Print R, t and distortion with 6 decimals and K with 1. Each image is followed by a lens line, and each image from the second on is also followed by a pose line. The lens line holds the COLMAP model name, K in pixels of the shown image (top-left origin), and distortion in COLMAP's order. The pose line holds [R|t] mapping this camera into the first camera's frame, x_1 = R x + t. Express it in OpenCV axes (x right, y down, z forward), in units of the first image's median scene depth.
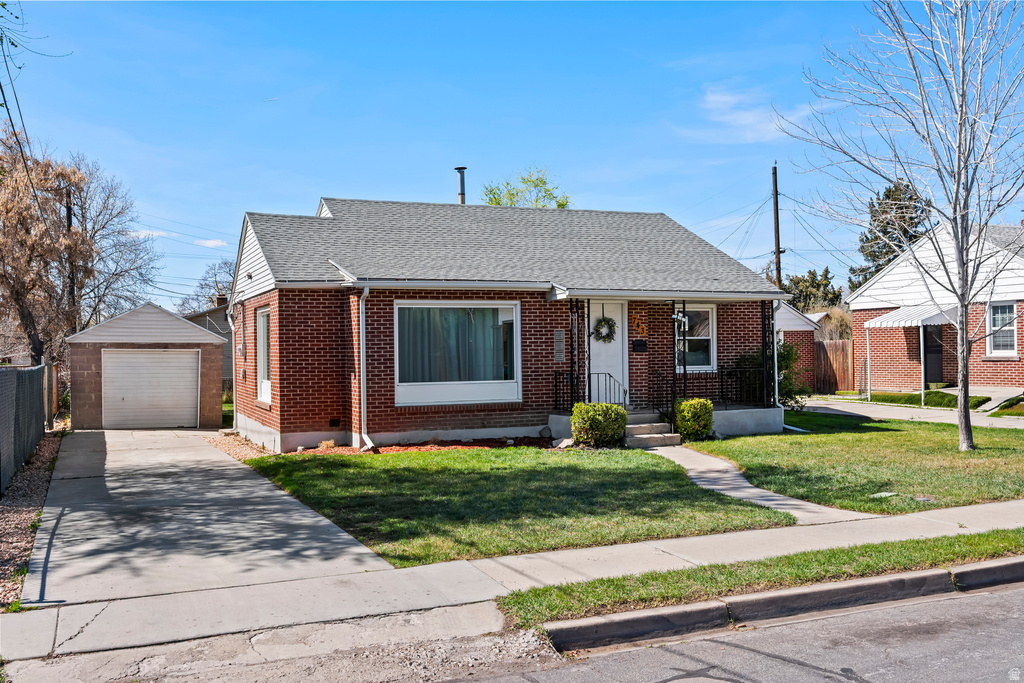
lens RADIAL K [[969.8, 0, 512.0], [0, 969.8, 341.5], [0, 0, 1]] dist [0.009200, 0.004461]
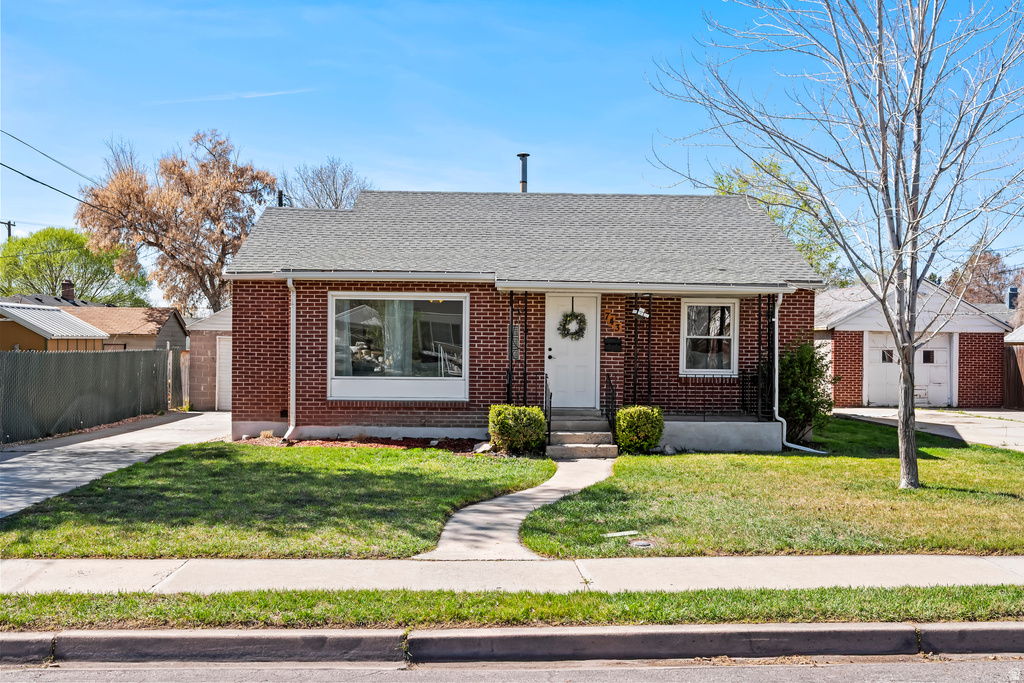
lens RADIAL K [[969.8, 0, 512.0], [0, 969.8, 341.5], [0, 0, 1]] dist [0.009200, 0.004461]
pose [[0.932610, 0.022371, -0.360192, 0.394163], [-0.020384, 0.999749, 0.009314, -0.004998], [0.360310, -0.001344, 0.932832, 0.145229]]
